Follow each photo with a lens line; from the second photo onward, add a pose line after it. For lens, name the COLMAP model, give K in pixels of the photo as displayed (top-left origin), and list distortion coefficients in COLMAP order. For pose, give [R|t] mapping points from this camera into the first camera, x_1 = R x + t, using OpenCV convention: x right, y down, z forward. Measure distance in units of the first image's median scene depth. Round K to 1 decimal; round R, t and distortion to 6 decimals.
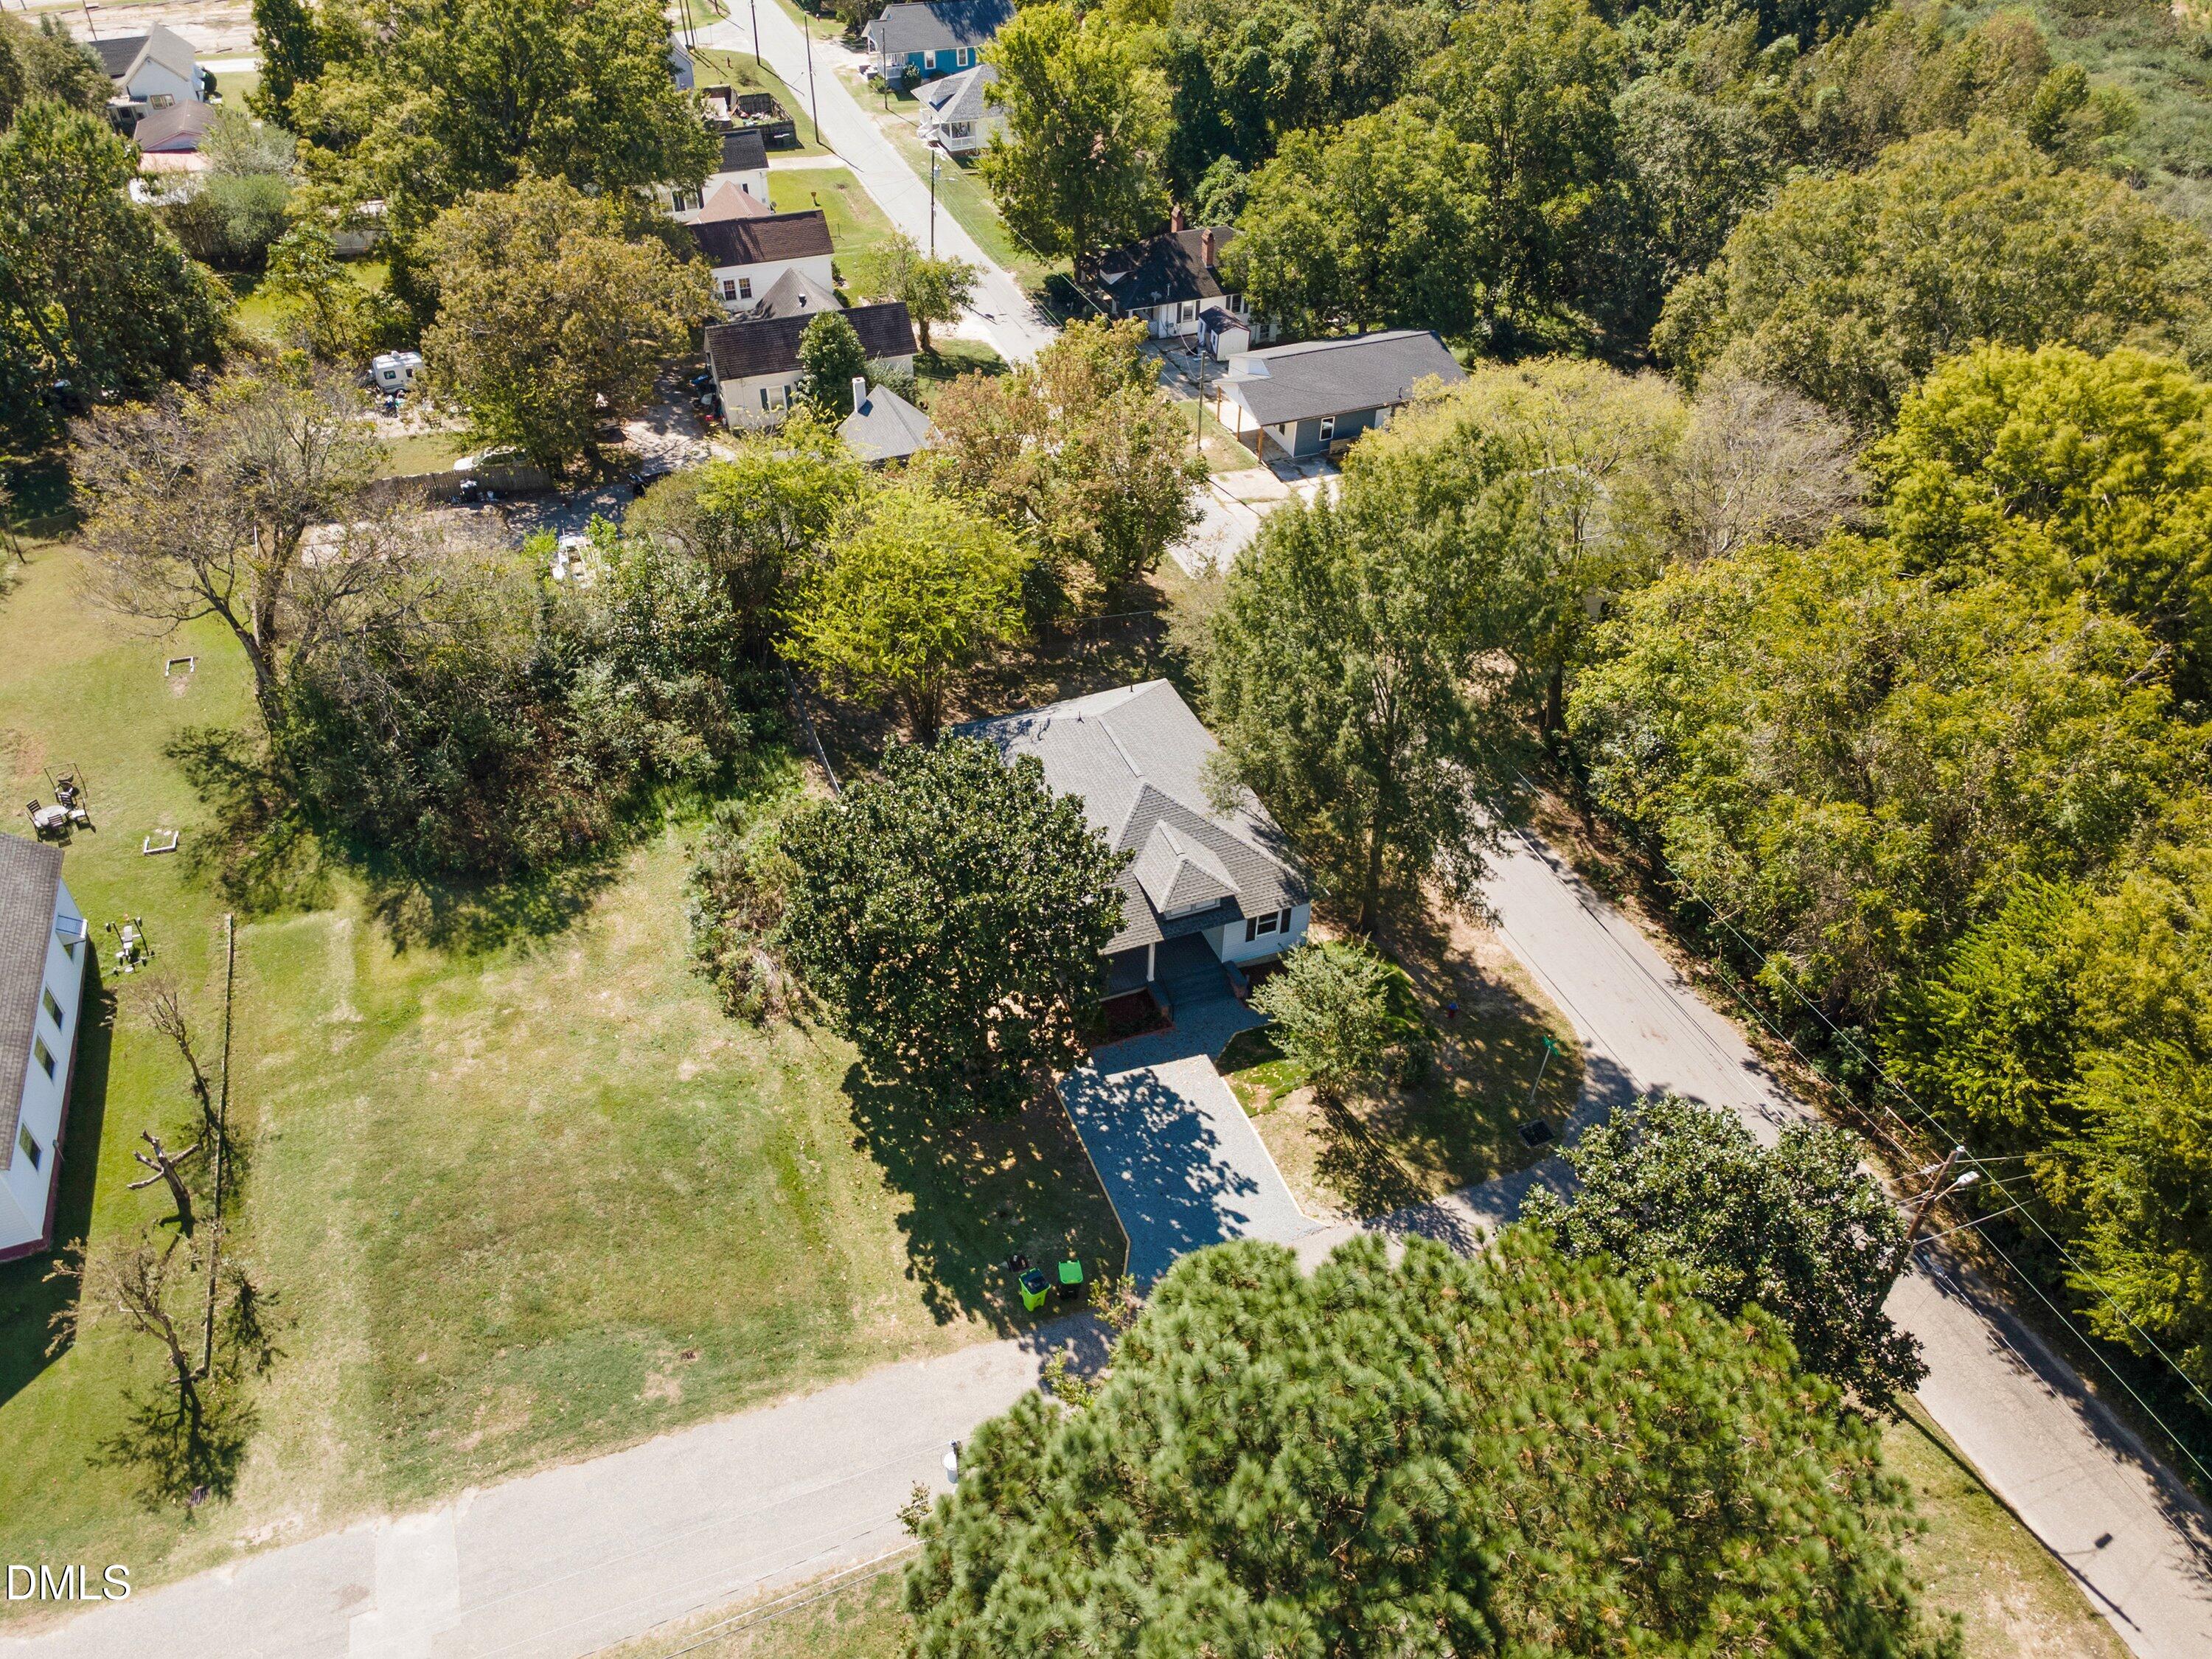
lens RADIAL K [[1647.0, 0, 1079.1], [0, 1647.0, 831.1], [0, 0, 1]] dist [-0.005836, 0.091579]
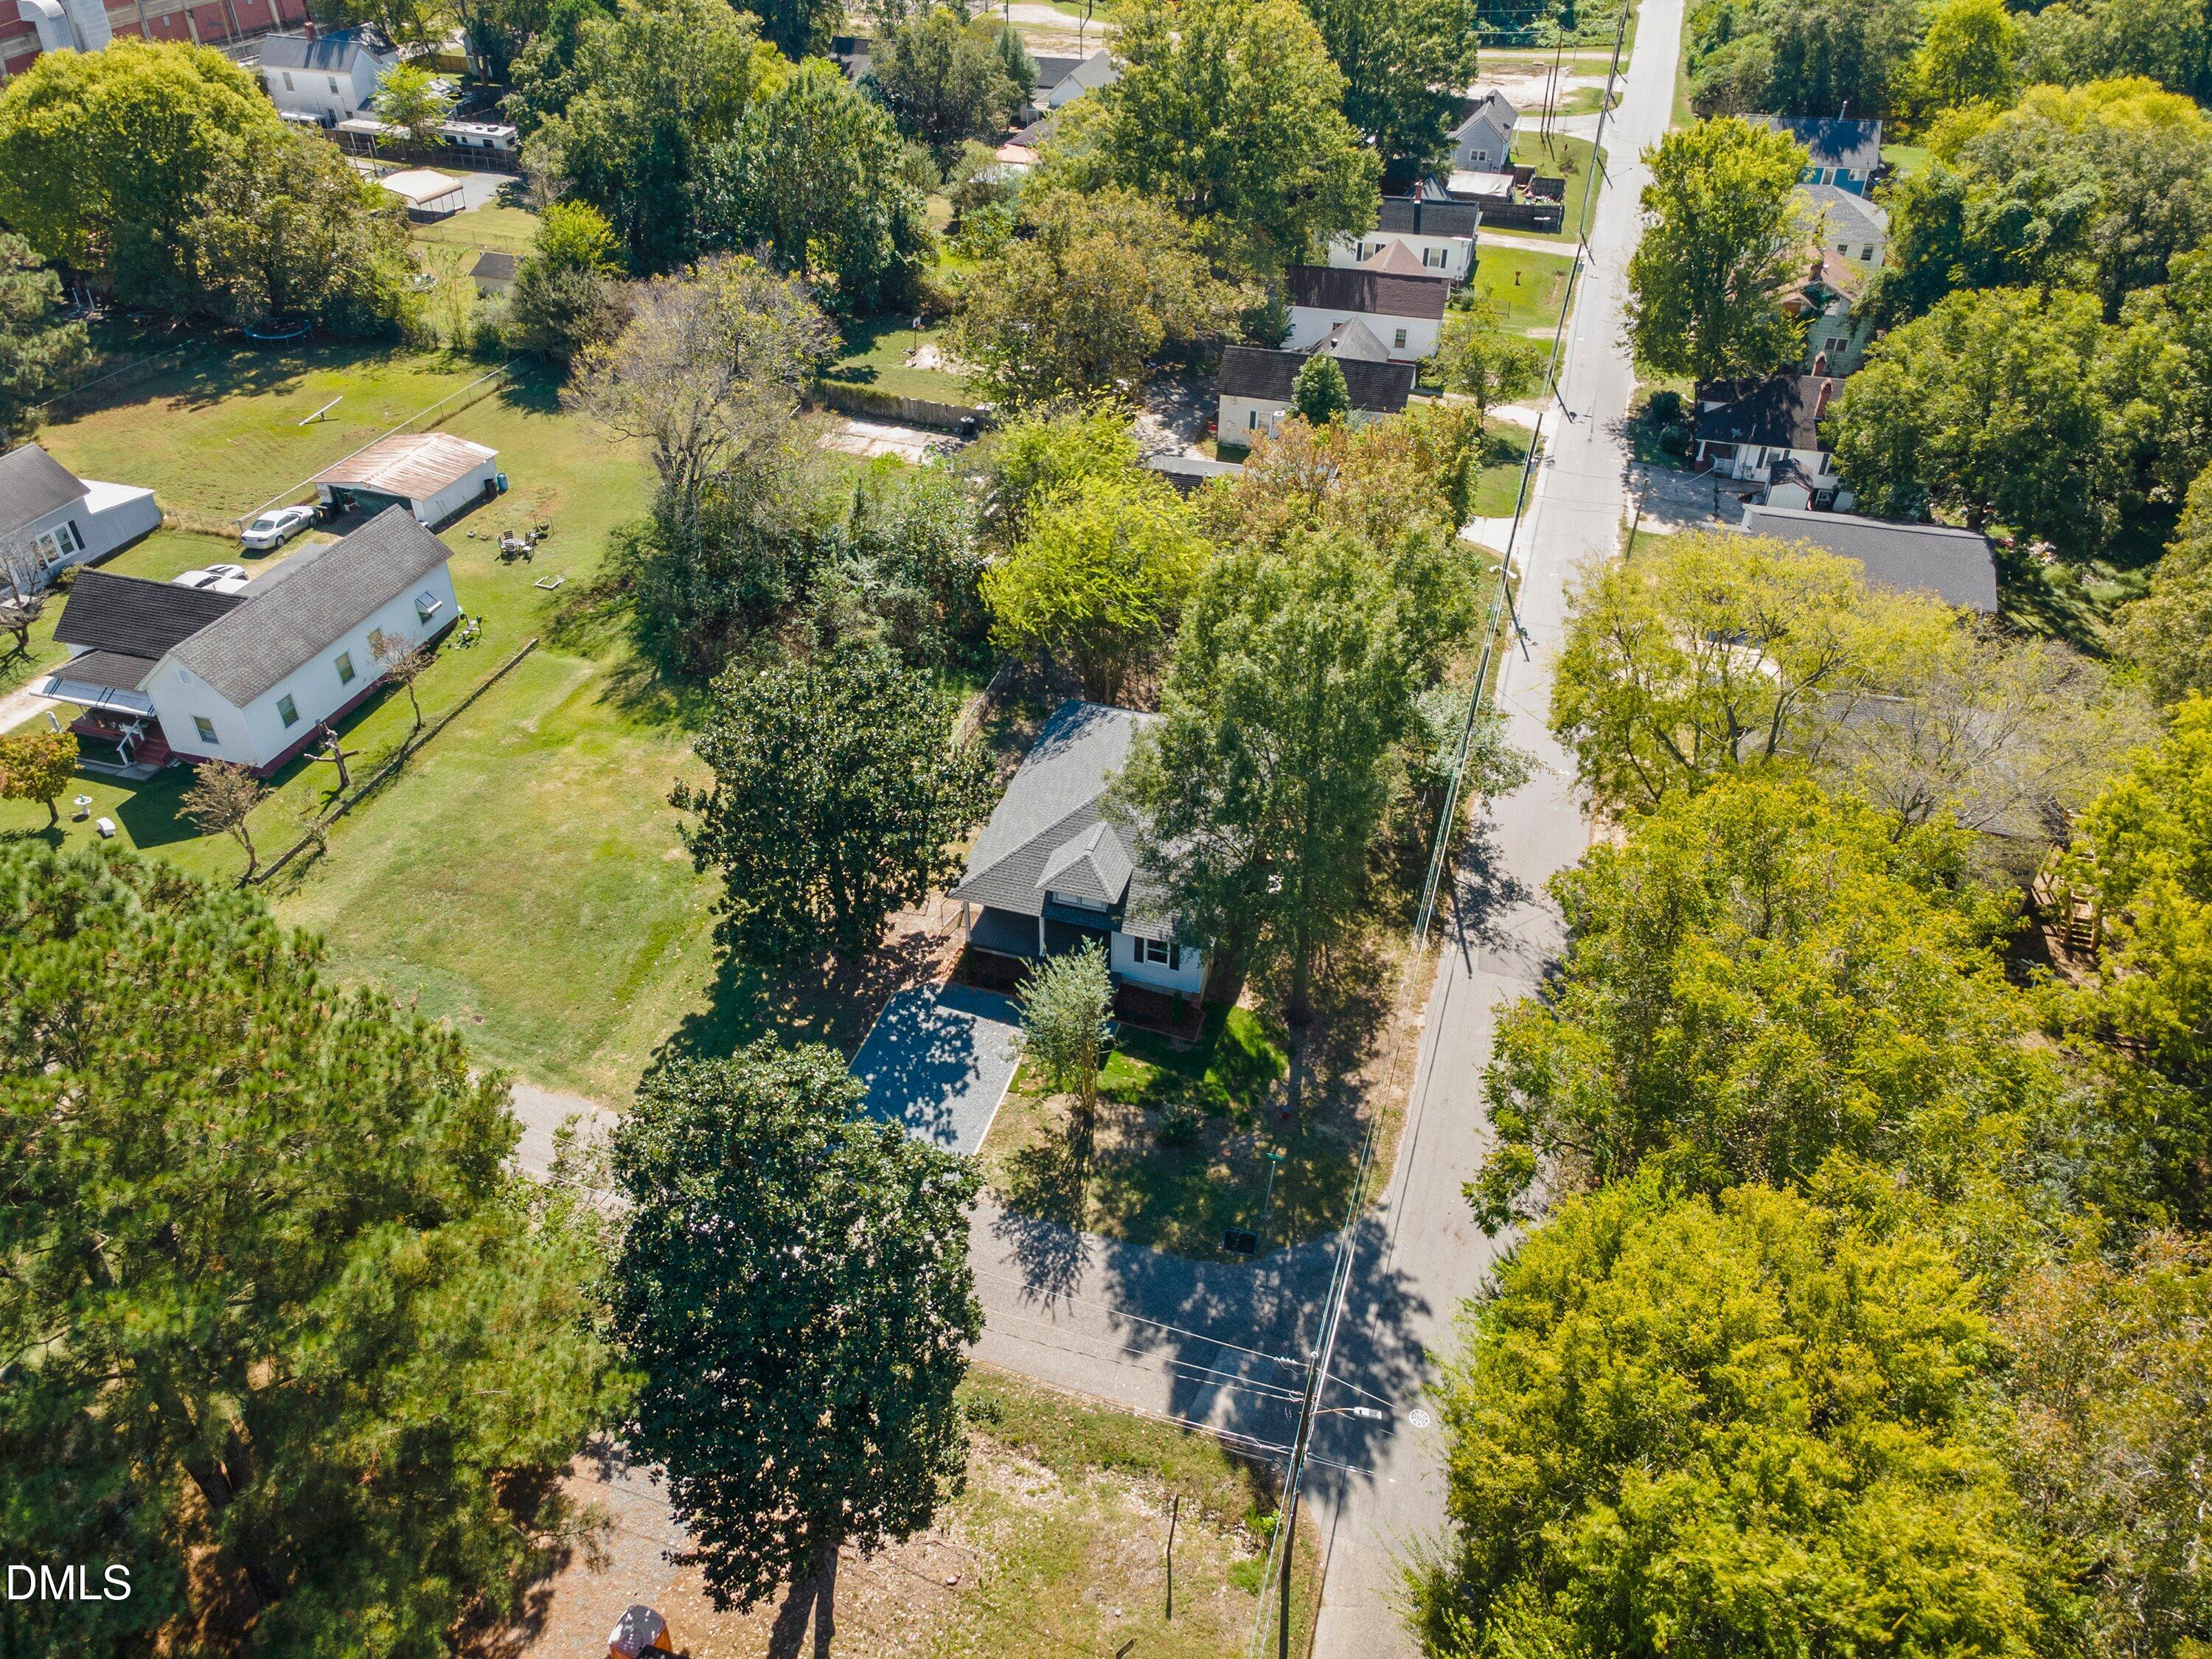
lens RADIAL K [[1649.9, 0, 1067.0], [0, 1649.9, 834.0], [0, 0, 1]] dist [0.009926, 0.042780]
pose [[0.783008, 0.362027, -0.505801, 0.515323], [-0.385089, 0.920735, 0.062876, -0.049794], [0.488472, 0.145546, 0.860355, 0.073478]]
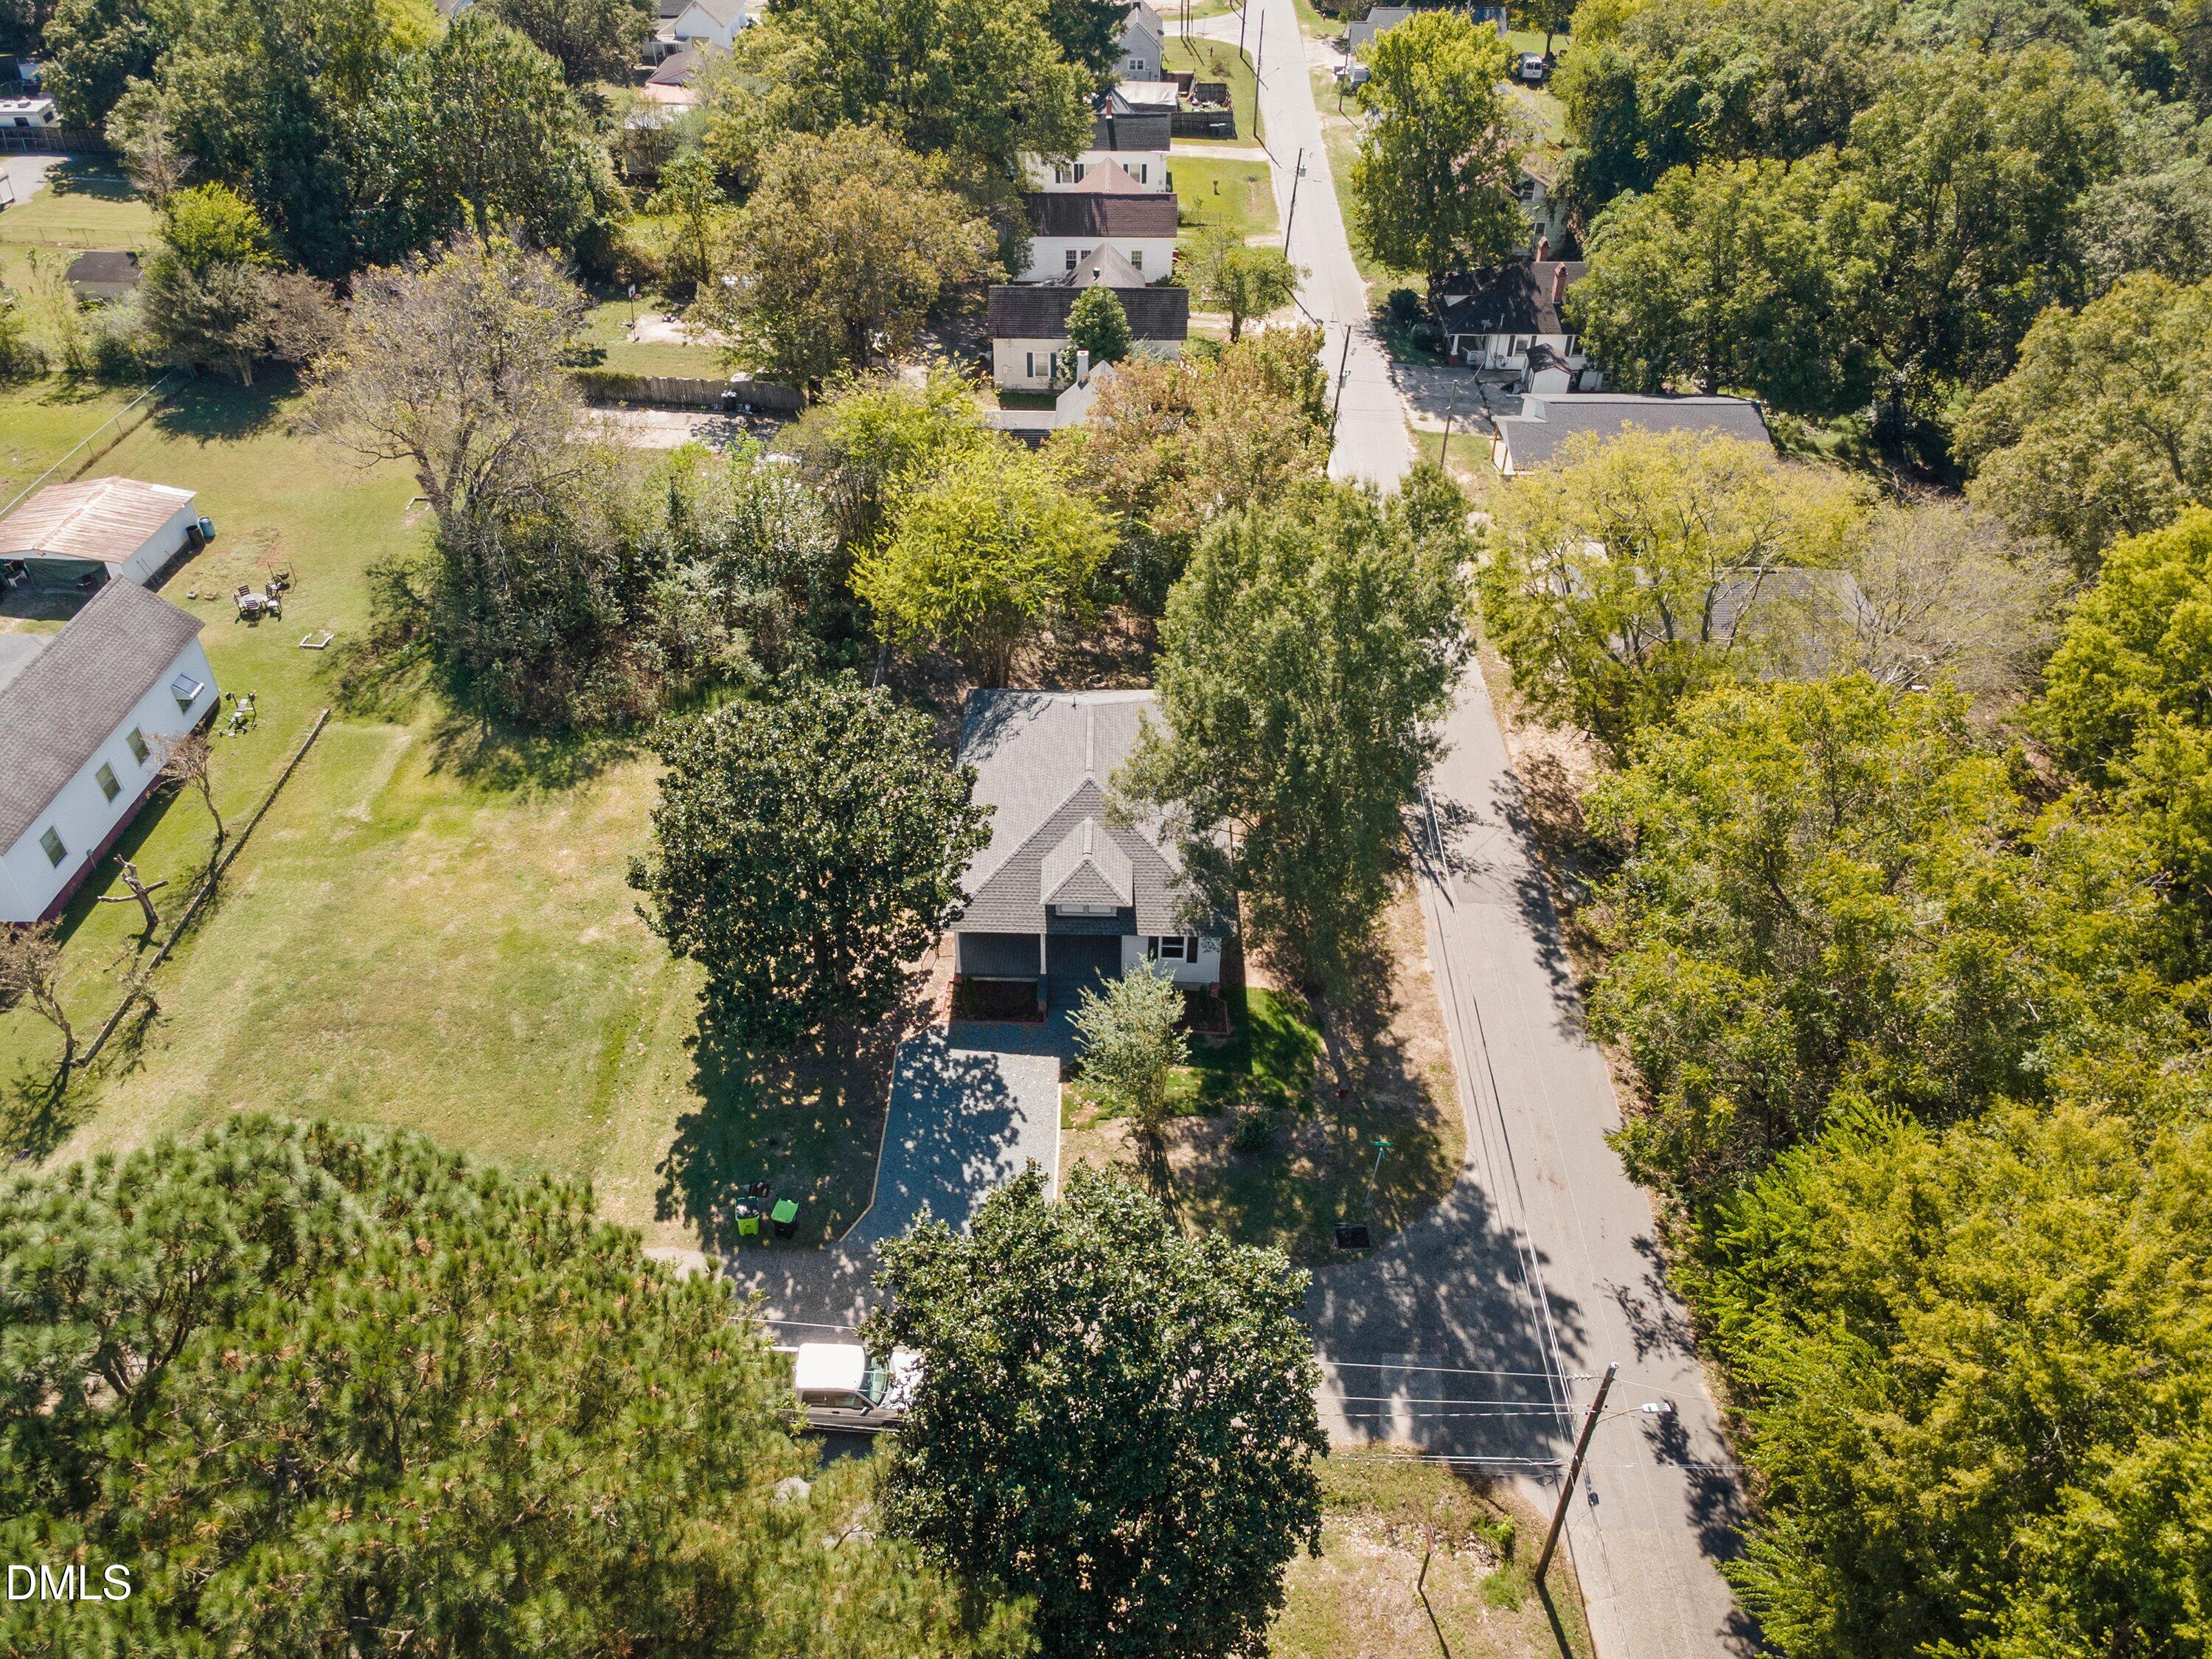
lens RADIAL K [[1647.0, 0, 1079.1], [0, 1647.0, 831.1], [0, 0, 1]] dist [-0.005836, 0.091579]
pose [[0.924888, 0.234724, -0.299142, 0.307212], [-0.236458, 0.971149, 0.030939, -0.024660], [0.297774, 0.042120, 0.953707, 0.059364]]
